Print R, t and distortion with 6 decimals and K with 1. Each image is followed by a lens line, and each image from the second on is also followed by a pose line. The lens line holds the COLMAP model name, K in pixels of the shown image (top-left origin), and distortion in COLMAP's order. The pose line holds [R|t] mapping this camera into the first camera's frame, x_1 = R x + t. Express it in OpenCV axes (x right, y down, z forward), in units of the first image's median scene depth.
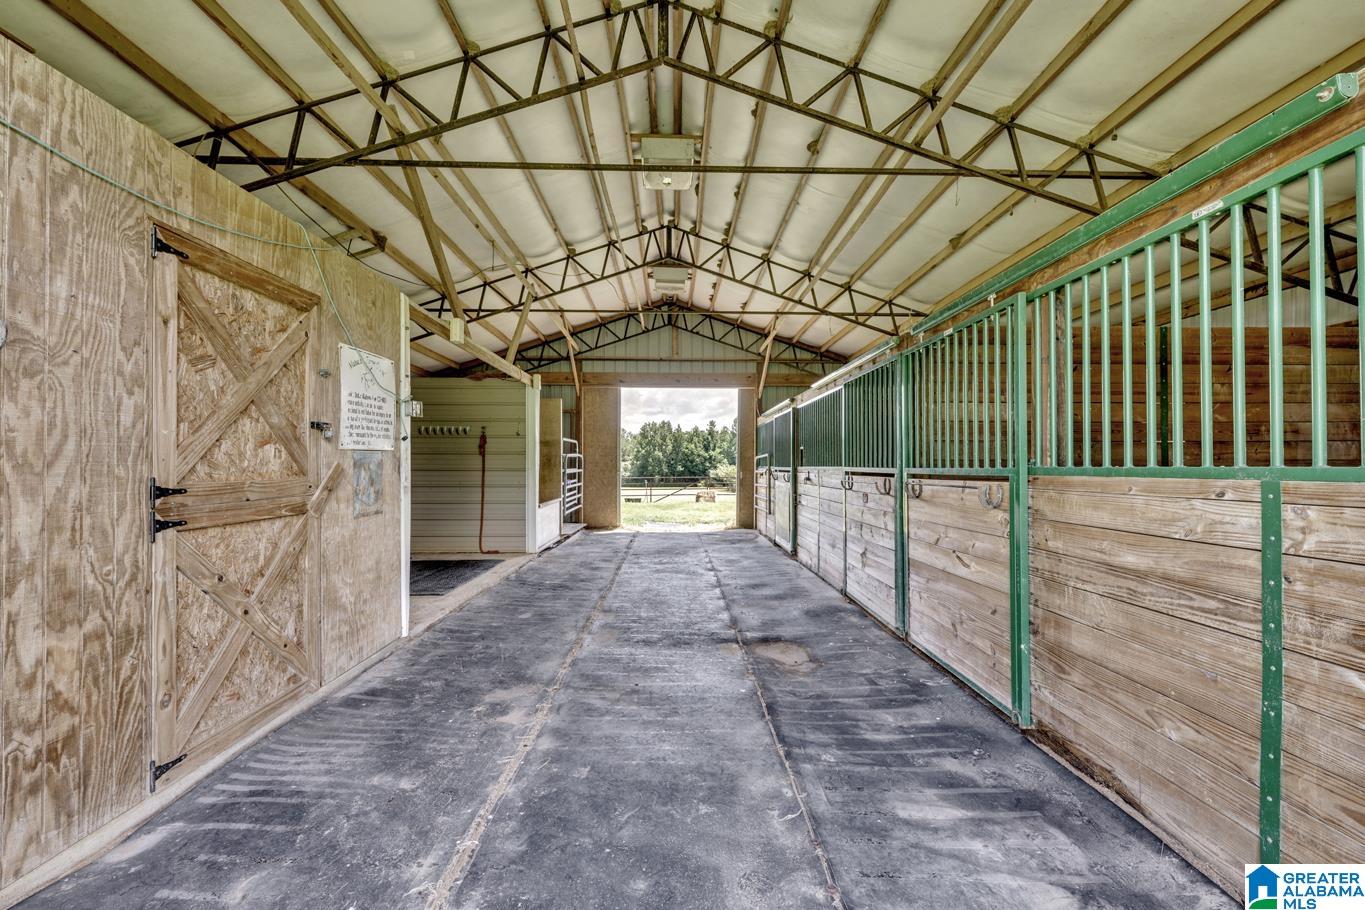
lens RADIAL K [[536.1, 0, 682.3], [0, 536.1, 459.8], [0, 0, 1]] dist [0.000473, 0.000004]
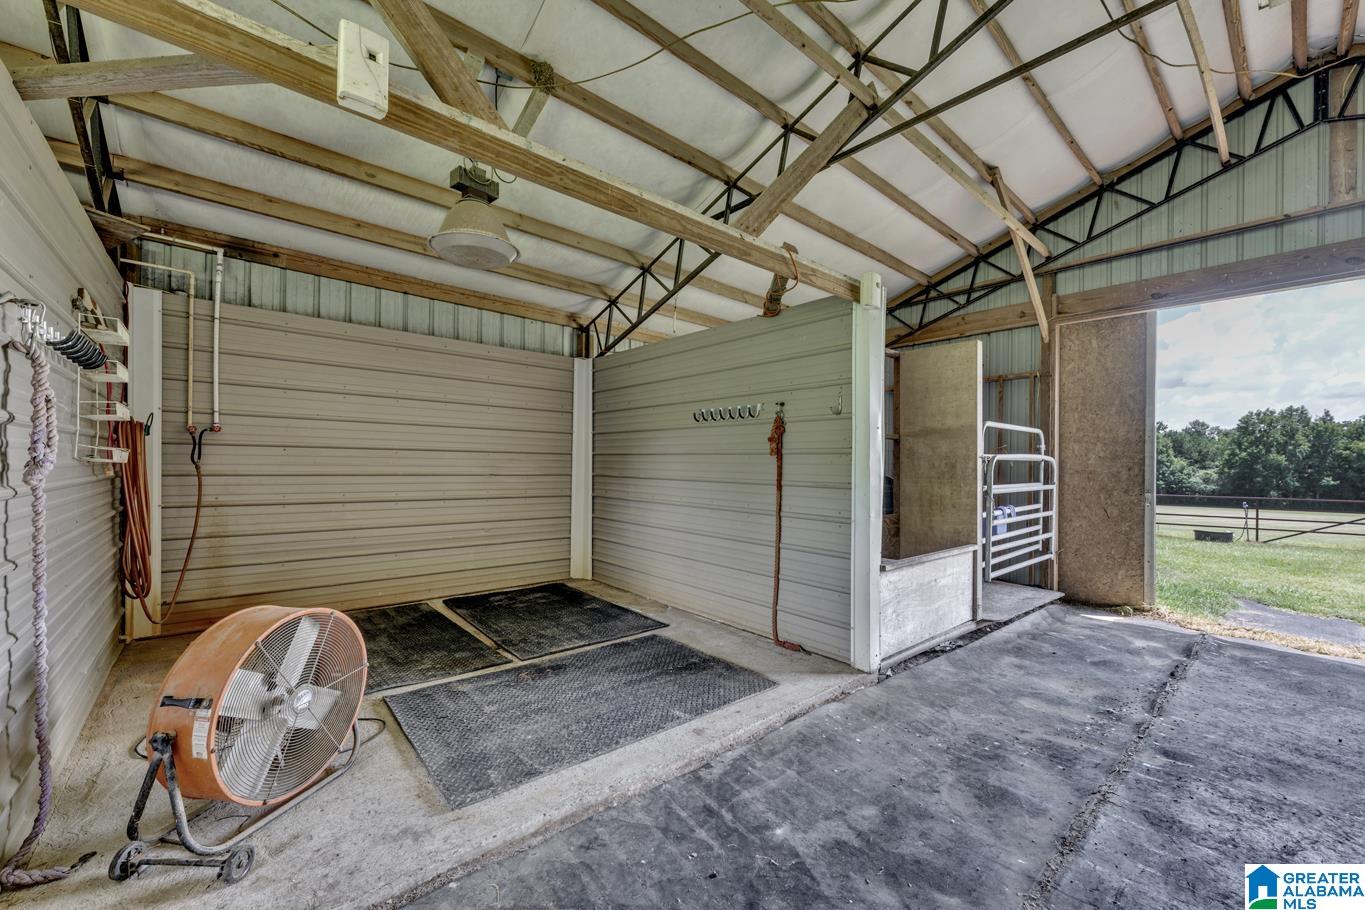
lens RADIAL K [[536.1, 0, 682.3], [0, 536.1, 459.8], [0, 0, 1]] dist [0.000473, 0.000004]
pose [[0.635822, 0.000882, -0.771835, -0.017680], [-0.007700, 0.999957, -0.005201, -0.000816], [0.771798, 0.009250, 0.635801, 0.397480]]
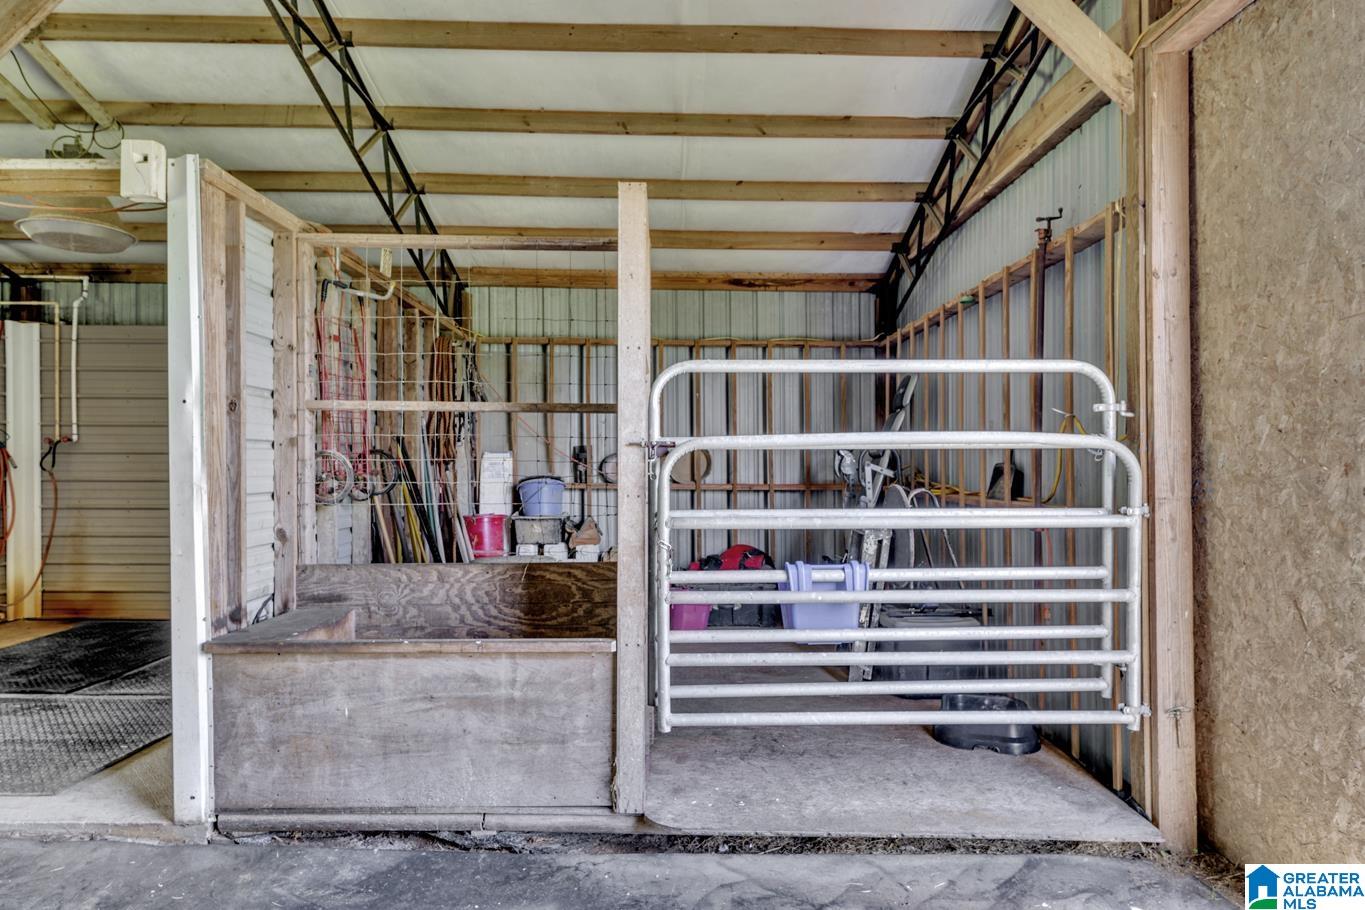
lens RADIAL K [[750.8, 0, 679.9], [0, 750.8, 461.0], [0, 0, 1]] dist [-0.001458, -0.000524]
pose [[-0.004830, -0.005084, -0.999975, 0.063108], [0.005559, 0.999971, -0.005111, 0.000311], [0.999973, -0.005583, -0.004802, 0.840034]]
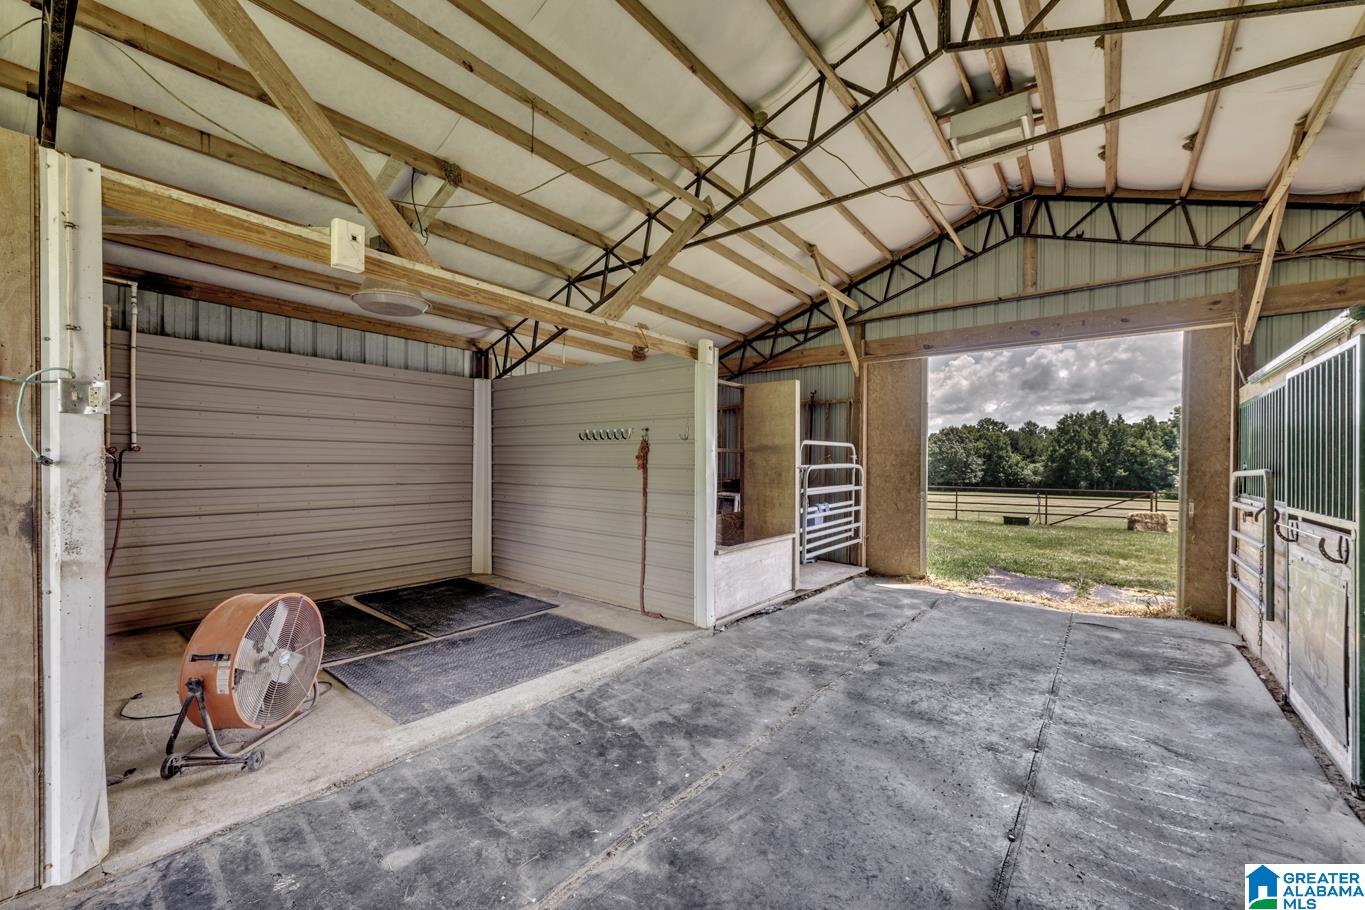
lens RADIAL K [[536.1, 0, 682.3], [0, 536.1, 459.8], [0, 0, 1]] dist [0.000473, 0.000004]
pose [[0.766970, 0.004577, -0.641667, 0.068742], [-0.004215, 0.999989, 0.002095, -0.015182], [0.641669, 0.001098, 0.766981, 0.340663]]
